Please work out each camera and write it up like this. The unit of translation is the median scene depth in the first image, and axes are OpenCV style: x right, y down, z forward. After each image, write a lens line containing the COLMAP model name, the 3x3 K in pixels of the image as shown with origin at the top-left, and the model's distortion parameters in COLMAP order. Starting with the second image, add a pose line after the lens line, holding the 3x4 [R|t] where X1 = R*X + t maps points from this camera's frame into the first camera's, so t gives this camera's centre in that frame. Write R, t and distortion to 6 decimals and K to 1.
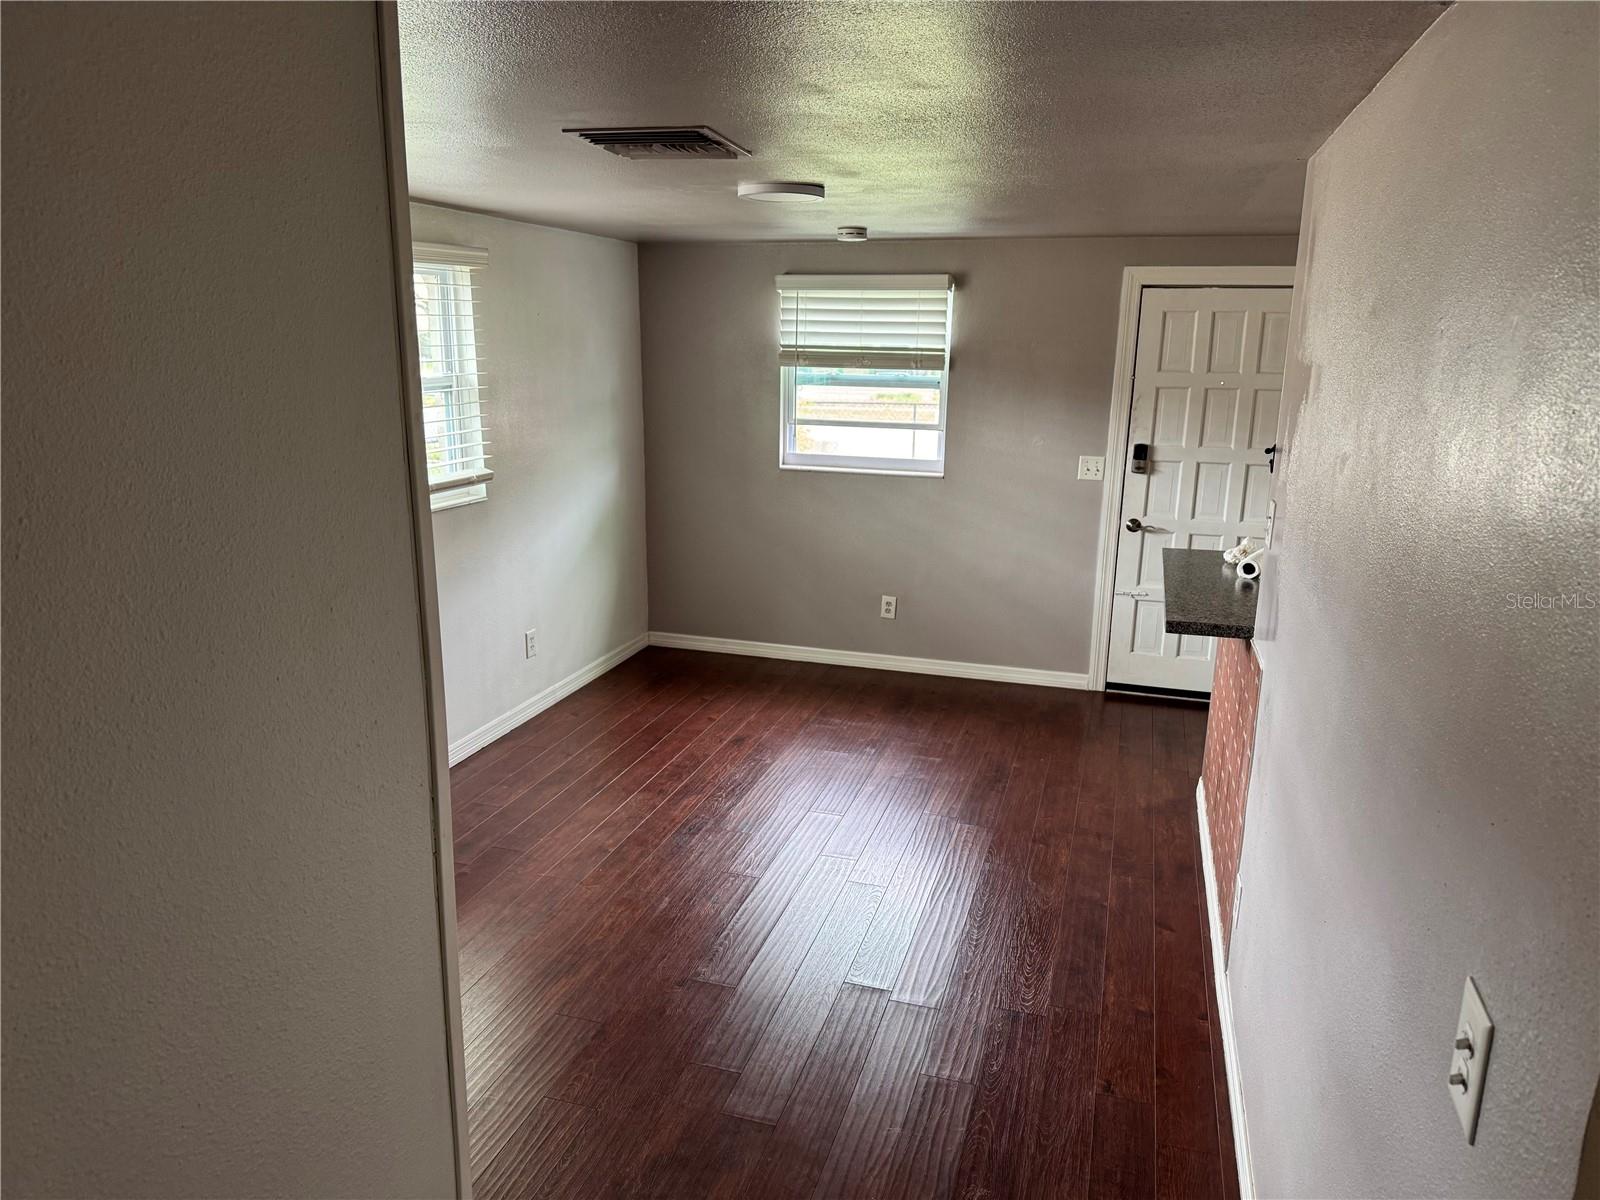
lens RADIAL K [[1100.2, 0, 798.7], [0, 1100.2, 579.2], [0, 0, 1]] dist [0.116086, -0.000930]
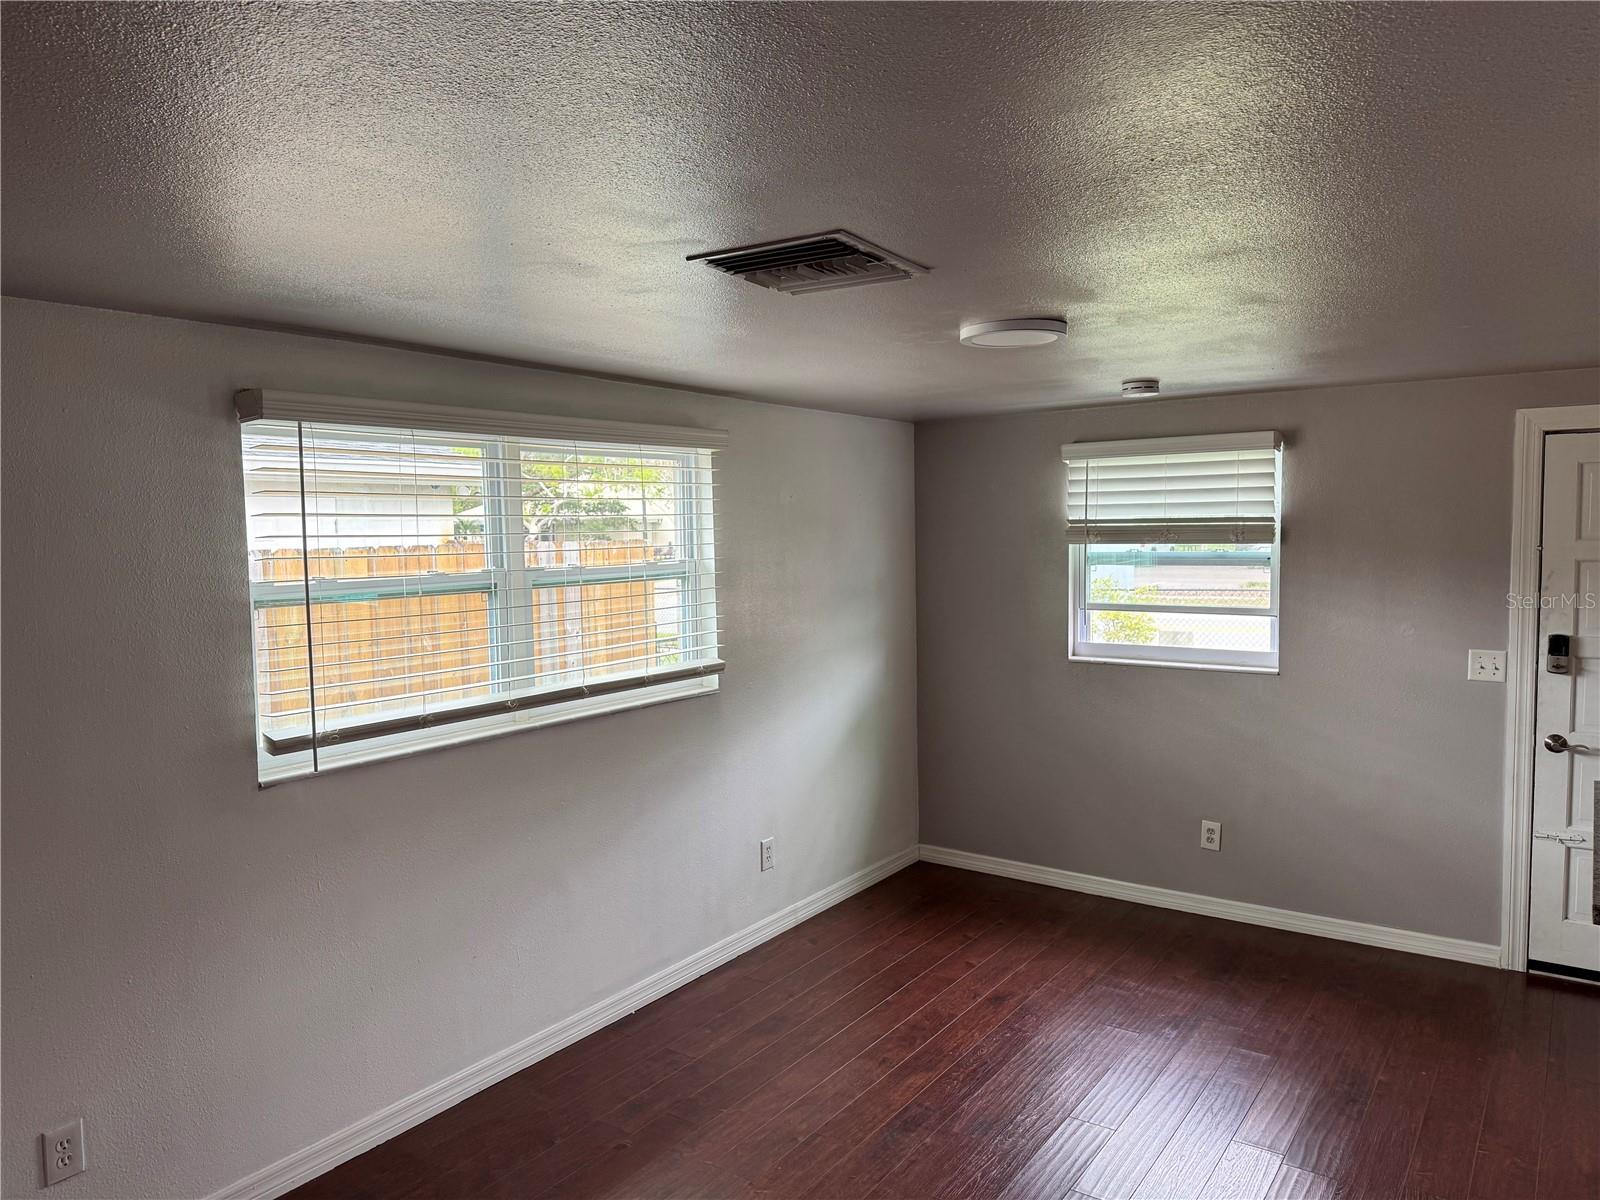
lens RADIAL K [[1088.7, 0, 802.8], [0, 1088.7, 589.0], [0, 0, 1]] dist [0.093683, -0.117297]
pose [[0.948598, -0.011788, -0.316265, 0.062003], [-0.040226, 0.986711, -0.157429, -0.014186], [0.313918, 0.162058, 0.935517, 0.142326]]
